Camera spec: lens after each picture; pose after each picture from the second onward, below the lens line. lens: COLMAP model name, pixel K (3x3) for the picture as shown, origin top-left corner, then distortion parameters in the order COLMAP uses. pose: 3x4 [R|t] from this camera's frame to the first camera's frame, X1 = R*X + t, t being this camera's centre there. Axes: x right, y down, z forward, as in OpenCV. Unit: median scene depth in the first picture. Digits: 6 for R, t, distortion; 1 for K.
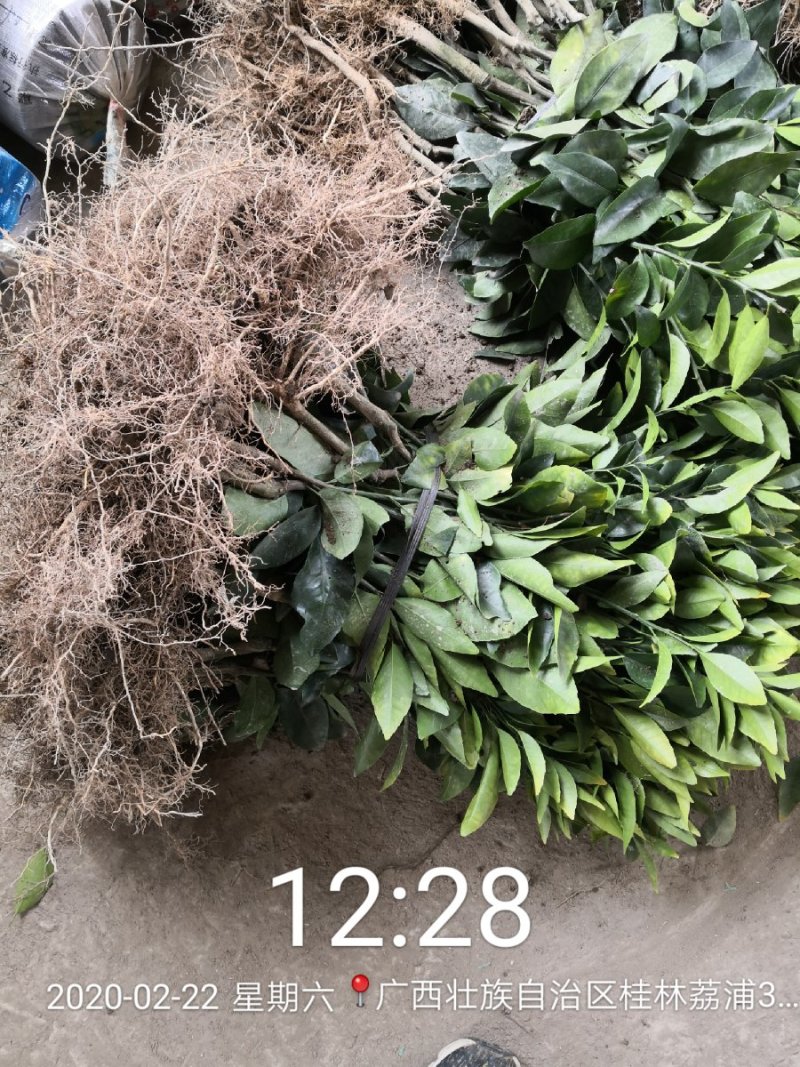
lens RADIAL K [[868.0, 0, 400.0], [0, 868.0, 533.5], [0, 0, 1]] dist [0.050793, -0.079542]
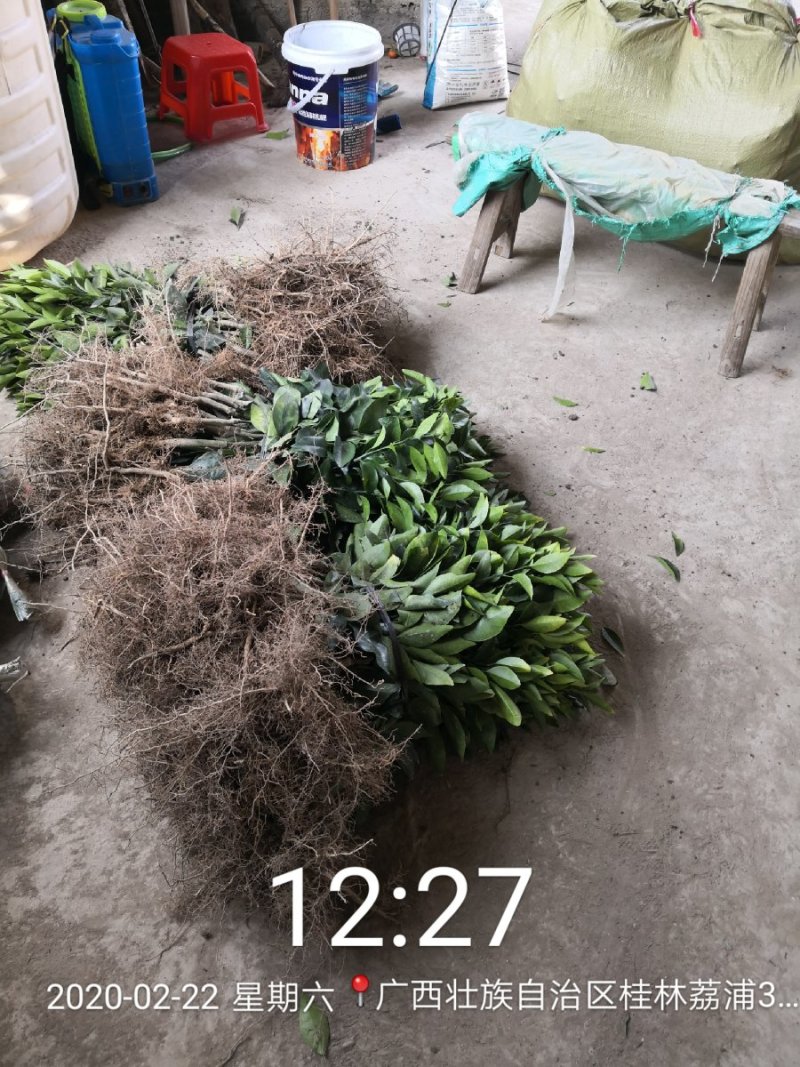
lens RADIAL K [[868.0, 0, 400.0], [0, 868.0, 533.5], [0, 0, 1]] dist [0.050793, -0.079542]
pose [[0.703579, -0.427365, 0.567746, -0.815045], [0.664345, 0.679166, -0.312055, 0.439686], [-0.252232, 0.596735, 0.761765, -0.379299]]
